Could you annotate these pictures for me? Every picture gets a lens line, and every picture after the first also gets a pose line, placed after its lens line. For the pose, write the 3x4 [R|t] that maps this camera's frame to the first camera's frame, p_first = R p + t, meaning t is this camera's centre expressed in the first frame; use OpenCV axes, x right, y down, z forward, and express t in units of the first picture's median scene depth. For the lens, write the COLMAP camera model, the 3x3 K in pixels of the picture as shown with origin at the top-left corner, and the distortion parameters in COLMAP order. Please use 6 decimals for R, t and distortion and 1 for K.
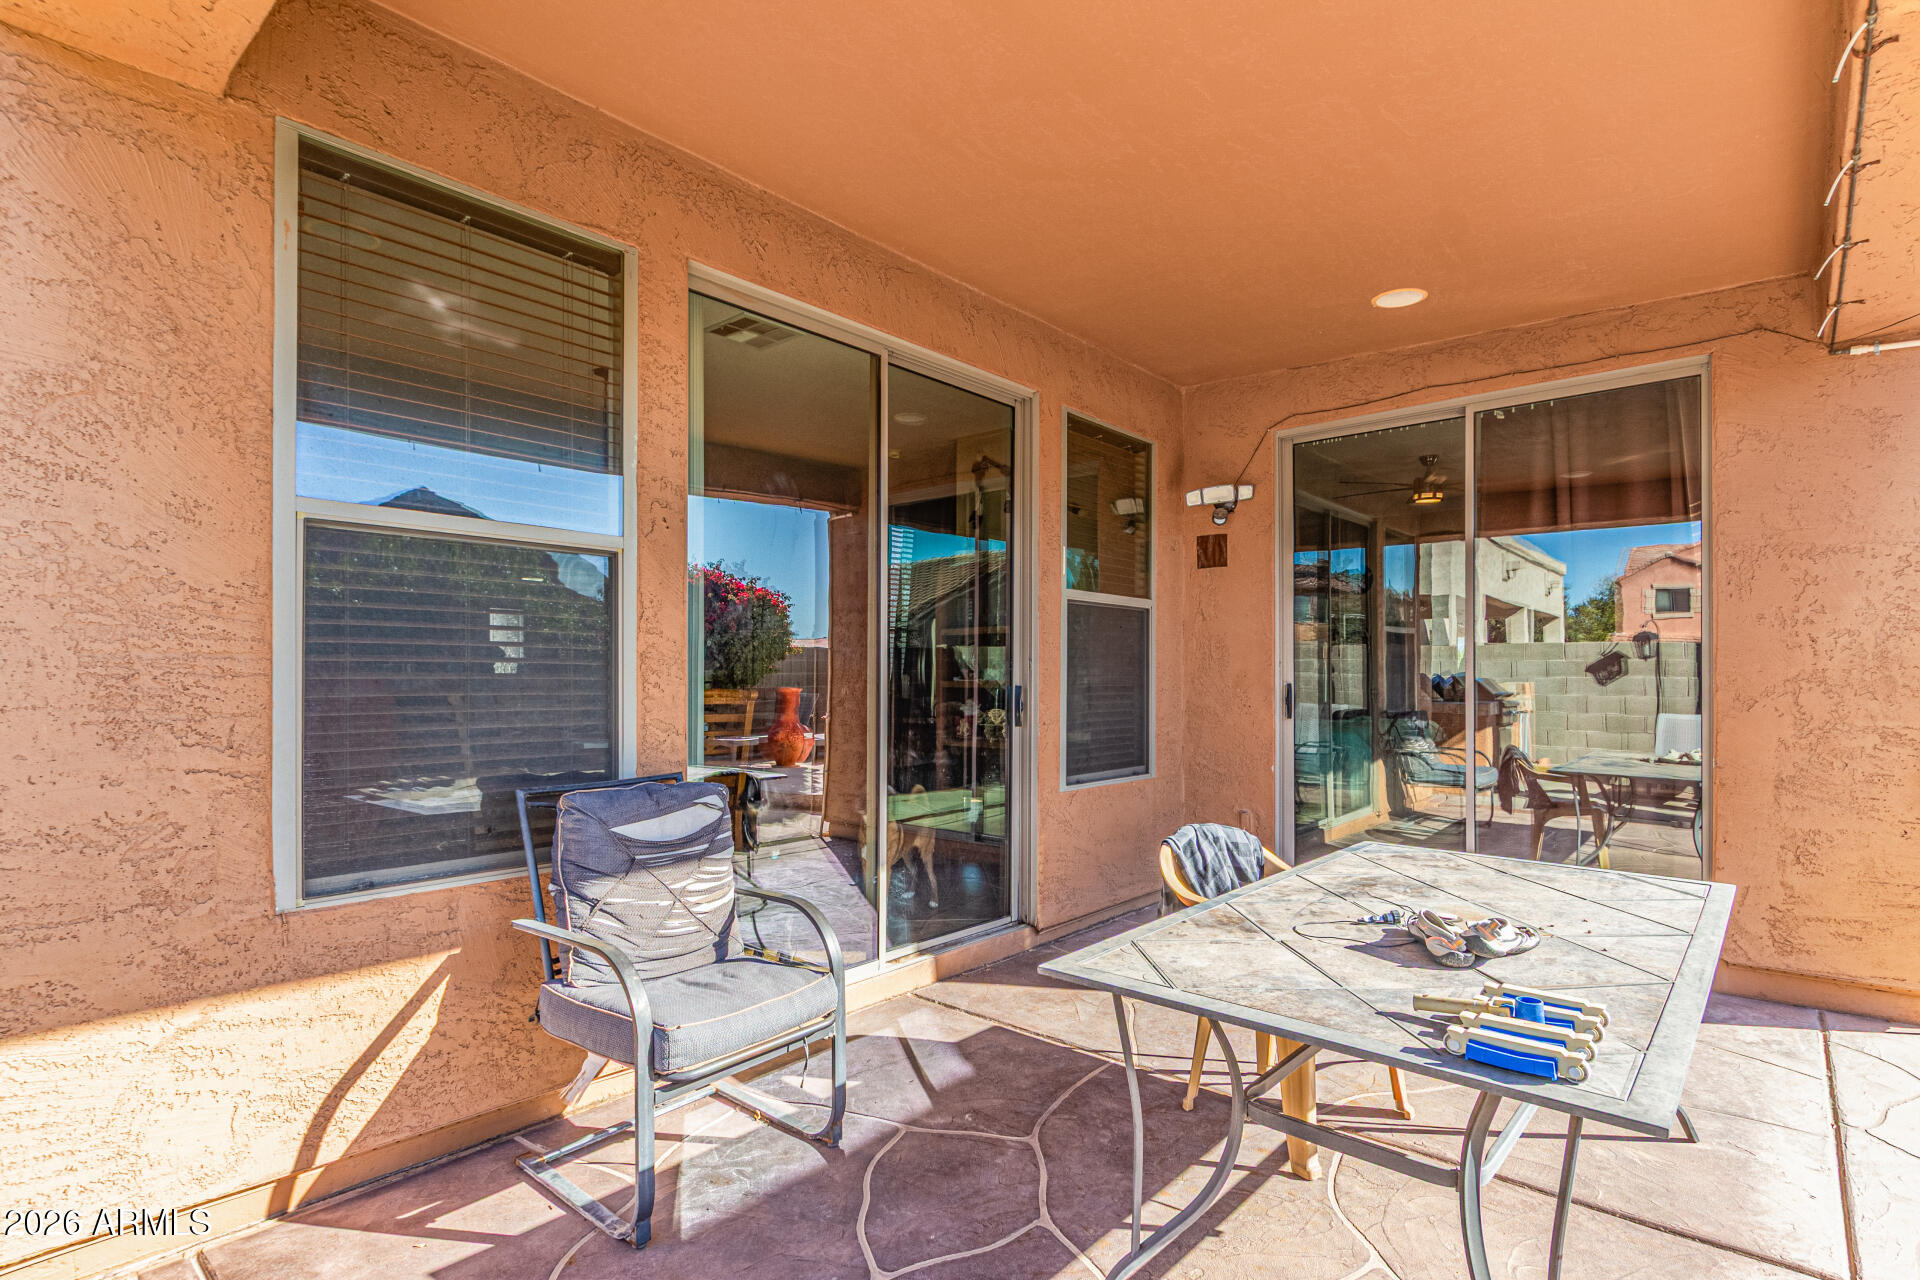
lens RADIAL K [[949.8, 0, 964.6], [0, 949.8, 675.8], [0, 0, 1]] dist [0.003823, 0.000546]
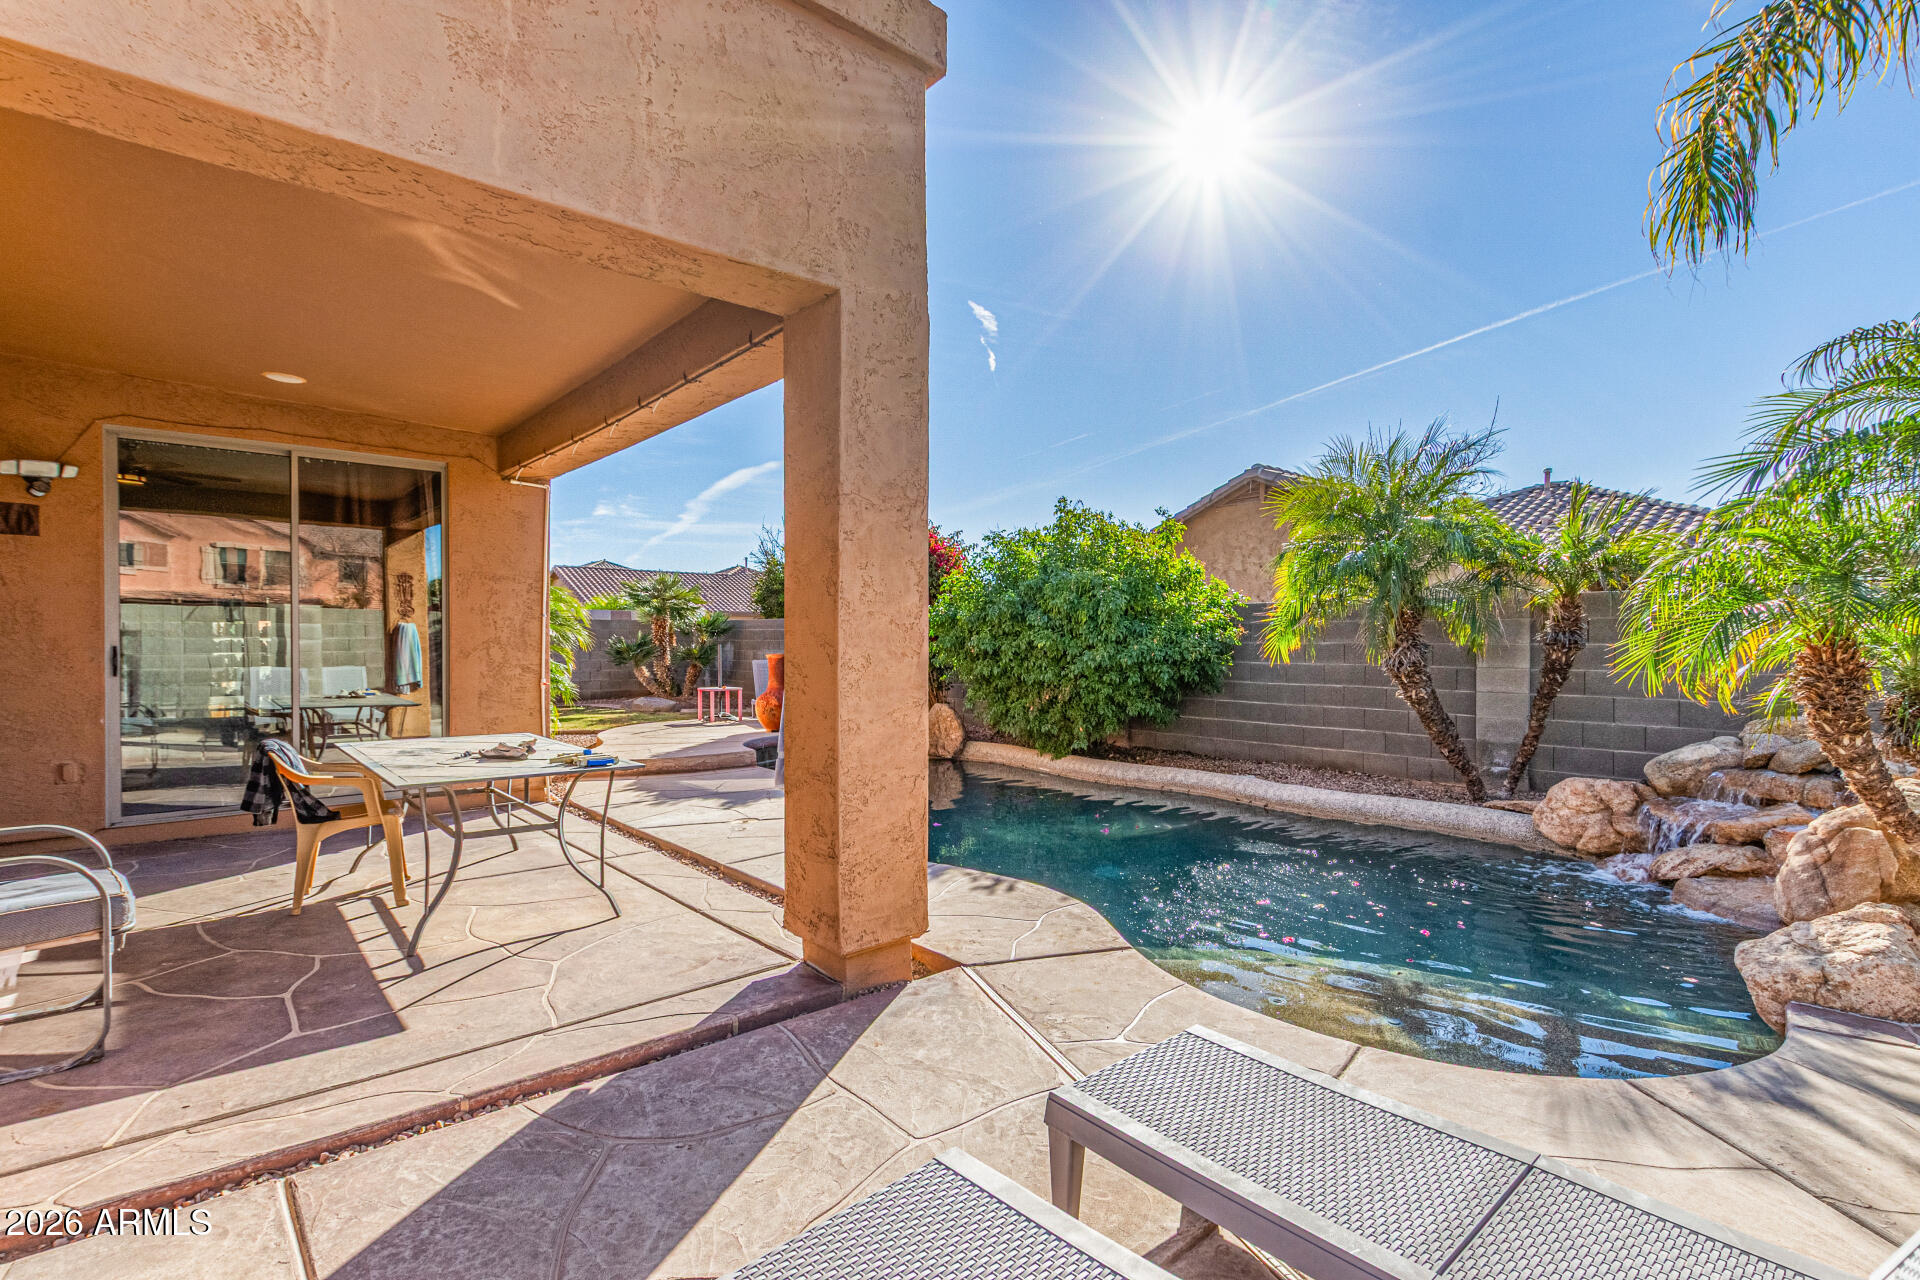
lens RADIAL K [[895.1, 0, 961.7], [0, 895.1, 642.6], [0, 0, 1]] dist [0.009927, -0.000905]
pose [[0.146096, -0.004711, 0.989259, -0.658589], [-0.003337, 0.999981, 0.005255, -0.006056], [-0.989265, -0.004069, 0.146077, -0.190350]]
